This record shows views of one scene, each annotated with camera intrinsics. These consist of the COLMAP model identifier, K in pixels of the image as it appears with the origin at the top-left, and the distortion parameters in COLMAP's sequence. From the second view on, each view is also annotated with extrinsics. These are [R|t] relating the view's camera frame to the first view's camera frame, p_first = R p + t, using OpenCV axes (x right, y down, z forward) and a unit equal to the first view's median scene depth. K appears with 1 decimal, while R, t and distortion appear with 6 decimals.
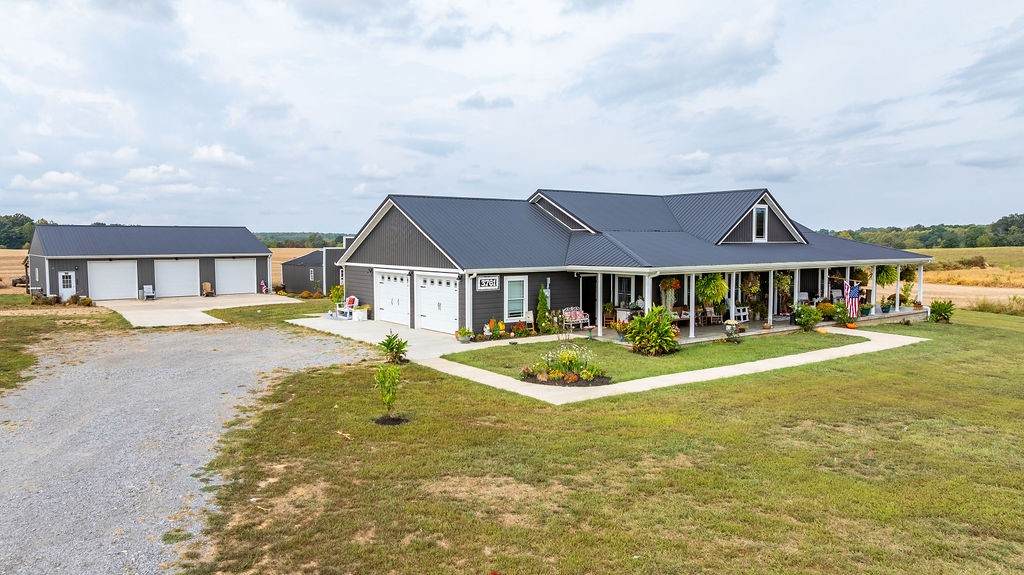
lens RADIAL K [[748.3, 0, 512.0], [0, 748.3, 287.5], [0, 0, 1]] dist [-0.038272, 0.001721]
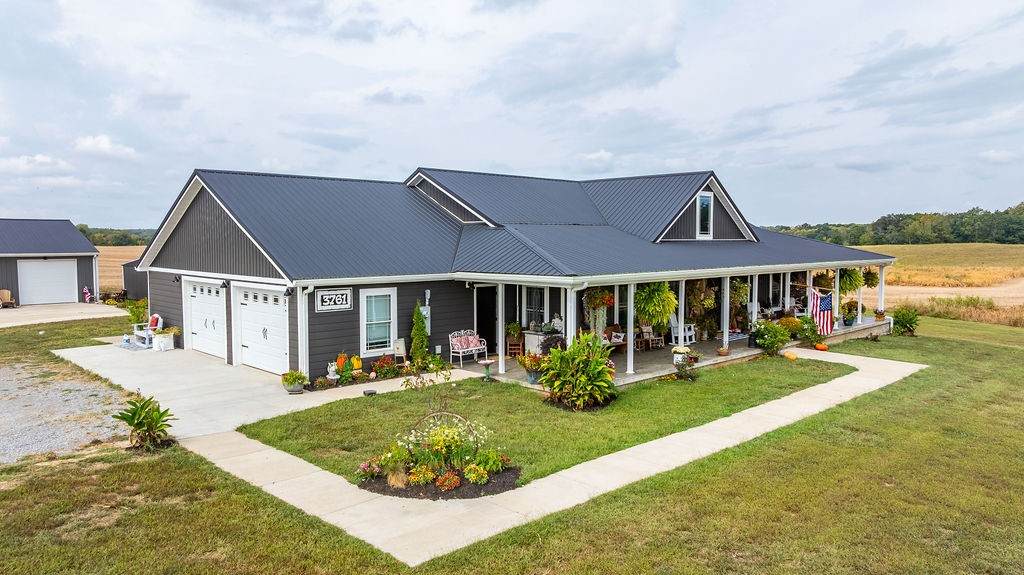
lens RADIAL K [[738.9, 0, 532.3], [0, 738.9, 285.7], [0, 0, 1]] dist [-0.047662, -0.000648]
pose [[0.988455, -0.006180, 0.151387, 0.035169], [0.005863, 0.999980, 0.002543, -0.015717], [-0.151400, -0.001626, 0.988471, 0.264123]]
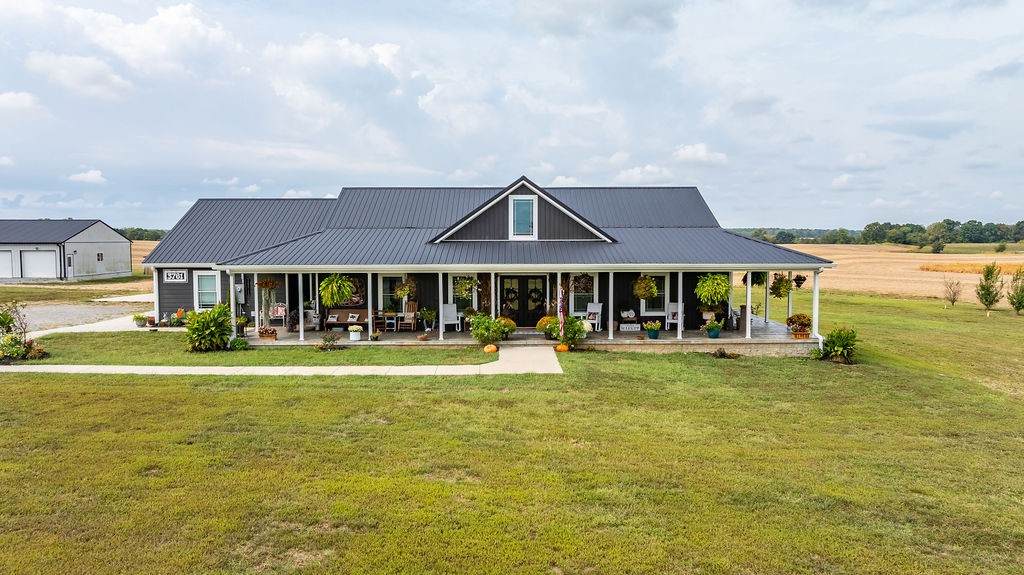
lens RADIAL K [[744.6, 0, 512.0], [0, 744.6, 287.5], [0, 0, 1]] dist [-0.001497, -0.000536]
pose [[0.800425, 0.038811, -0.598175, 0.854478], [-0.035358, 0.999221, 0.017519, -0.021665], [0.598389, 0.007128, 0.801174, 0.326986]]
